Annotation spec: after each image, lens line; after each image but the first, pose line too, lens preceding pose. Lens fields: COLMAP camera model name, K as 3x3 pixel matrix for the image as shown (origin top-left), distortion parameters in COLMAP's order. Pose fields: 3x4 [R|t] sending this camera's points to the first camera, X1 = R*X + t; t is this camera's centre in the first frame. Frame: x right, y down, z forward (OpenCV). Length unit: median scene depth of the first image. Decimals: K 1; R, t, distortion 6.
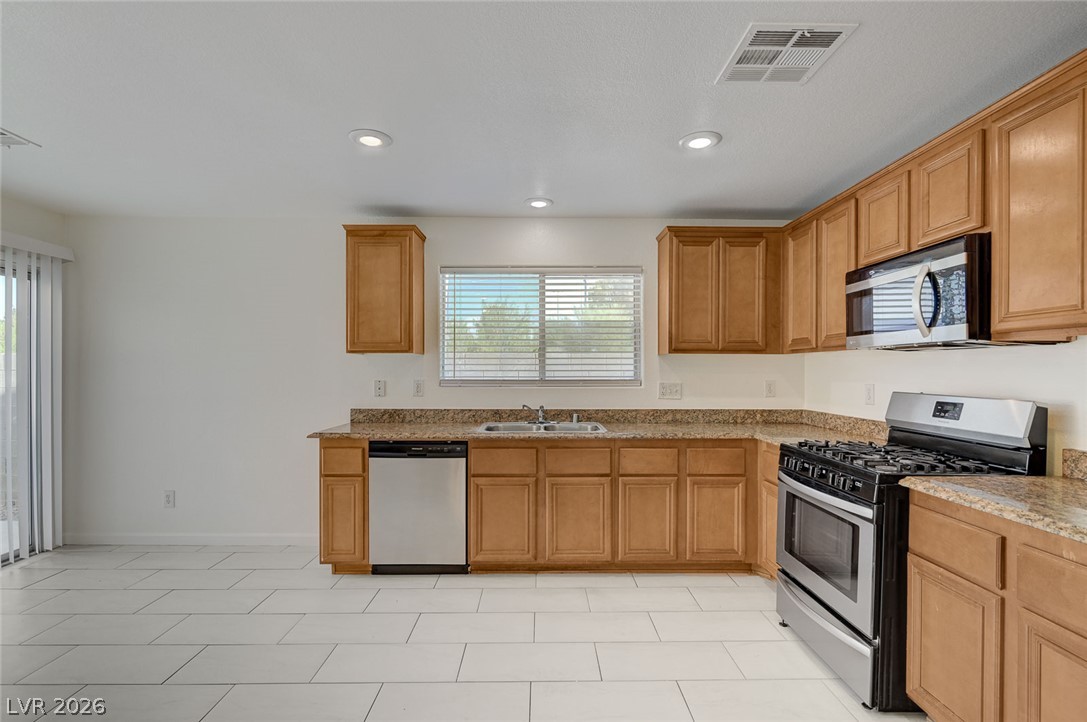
lens RADIAL K [[504.5, 0, 543.5], [0, 504.5, 371.5], [0, 0, 1]] dist [-0.001230, -0.001926]
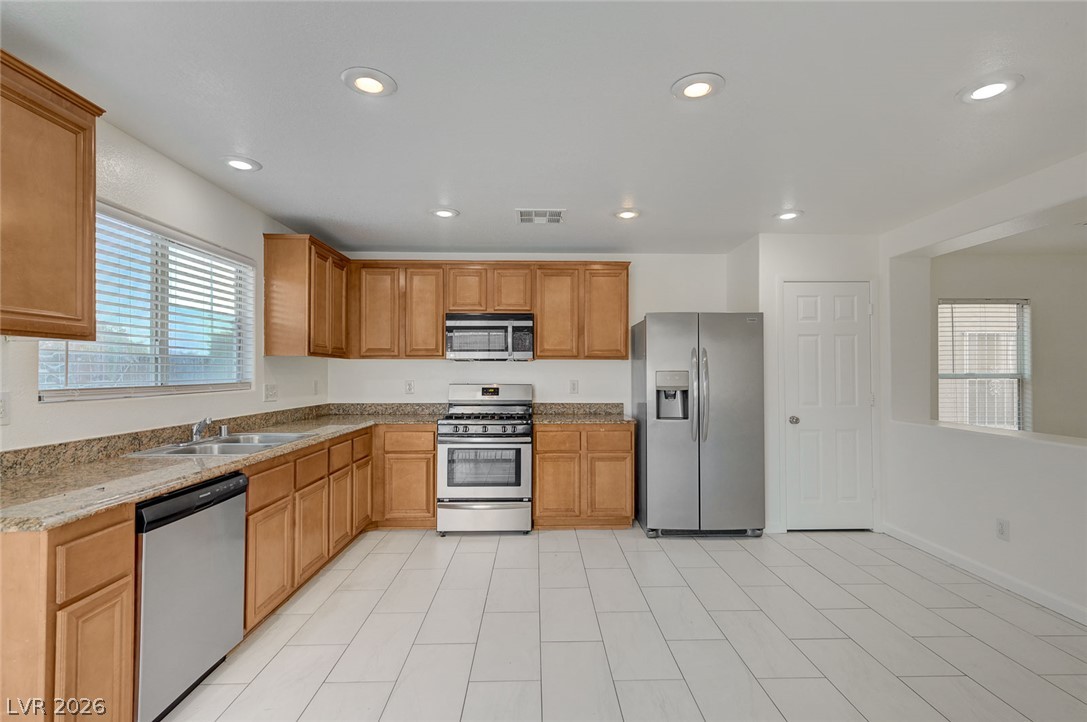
lens RADIAL K [[504.5, 0, 551.1], [0, 504.5, 369.3], [0, 0, 1]] dist [-0.001230, -0.001926]
pose [[-0.027972, 0.005160, 0.999595, -0.808065], [0.001466, 0.999986, -0.005121, -0.000979], [-0.999608, 0.001322, -0.027979, 0.531597]]
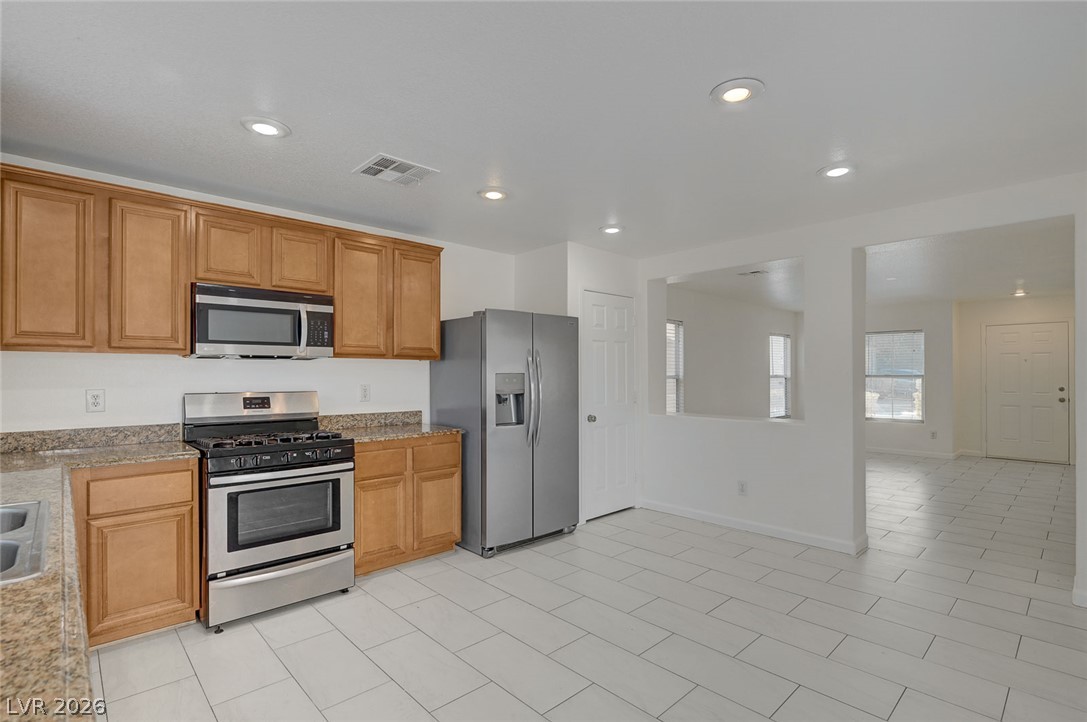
lens RADIAL K [[518.4, 0, 548.4], [0, 518.4, 372.3], [0, 0, 1]] dist [-0.008201, 0.001072]
pose [[-0.689844, 0.003871, 0.723948, -0.523293], [0.002661, 0.999993, -0.002811, -0.001332], [-0.723953, -0.000013, -0.689849, 0.920321]]
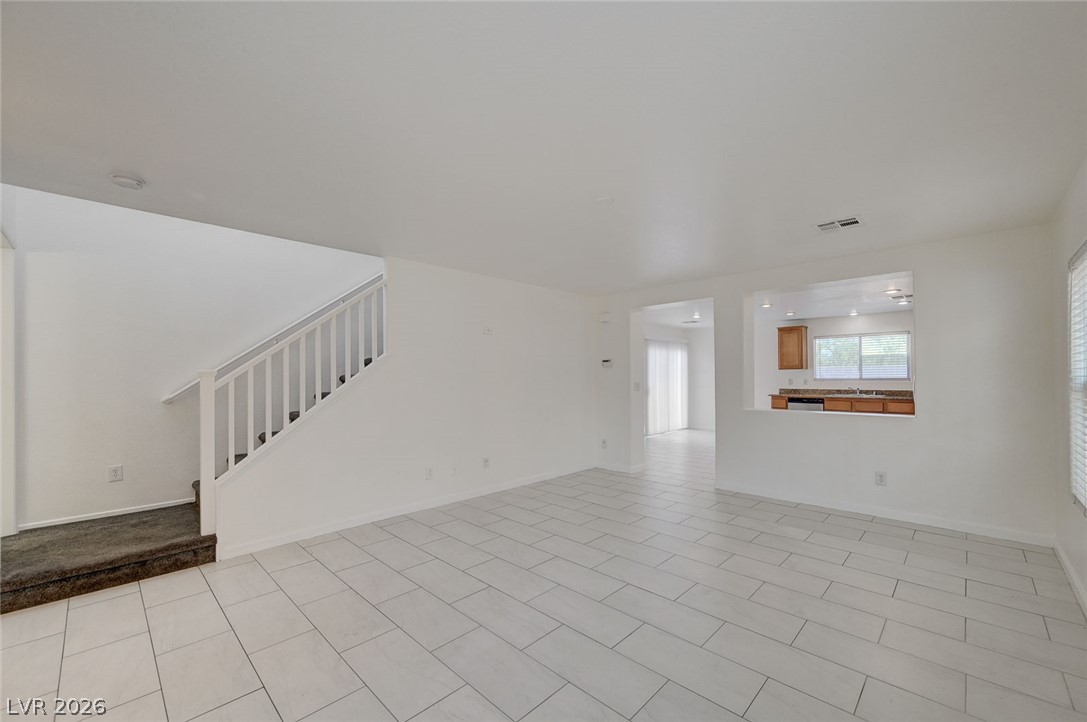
lens RADIAL K [[434.6, 0, 540.8], [0, 434.6, 375.3], [0, 0, 1]] dist [-0.004855, -0.000133]
pose [[0.704599, -0.006014, -0.709581, 0.460459], [0.005555, 0.999980, -0.002959, -0.002372], [0.709584, -0.001856, 0.704618, -1.876487]]
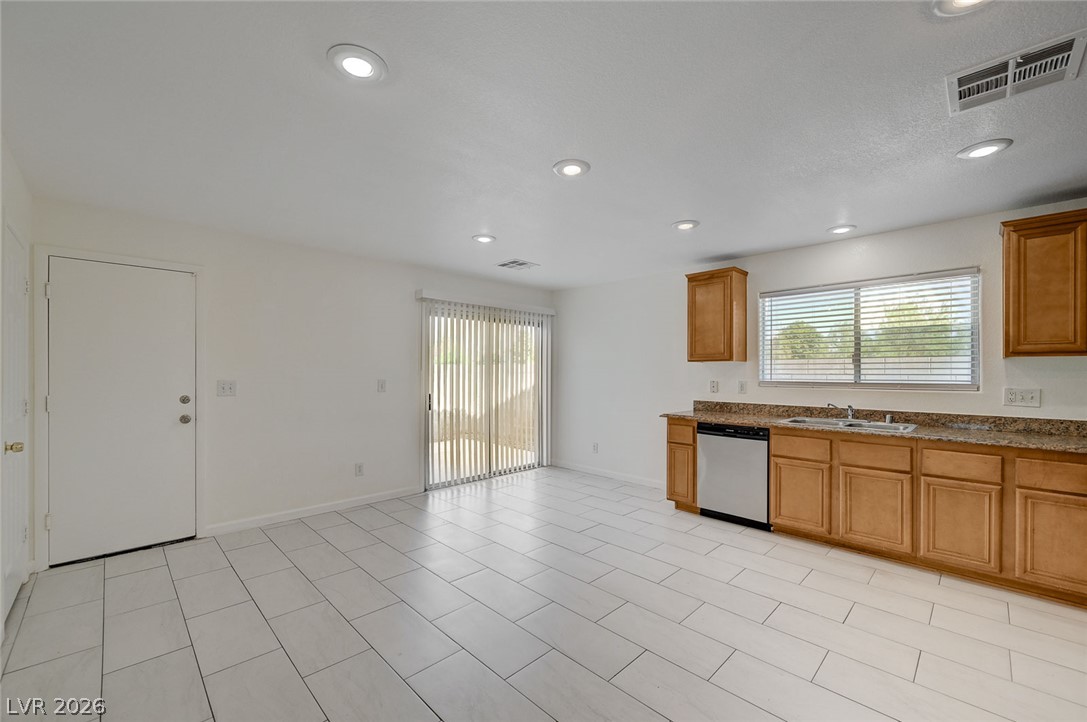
lens RADIAL K [[434.6, 0, 549.4], [0, 434.6, 367.8], [0, 0, 1]] dist [-0.004855, -0.000133]
pose [[0.700822, -0.005804, -0.713313, 0.228788], [-0.005990, 0.999884, -0.014021, 0.001182], [0.713311, 0.014099, 0.700705, -0.169950]]
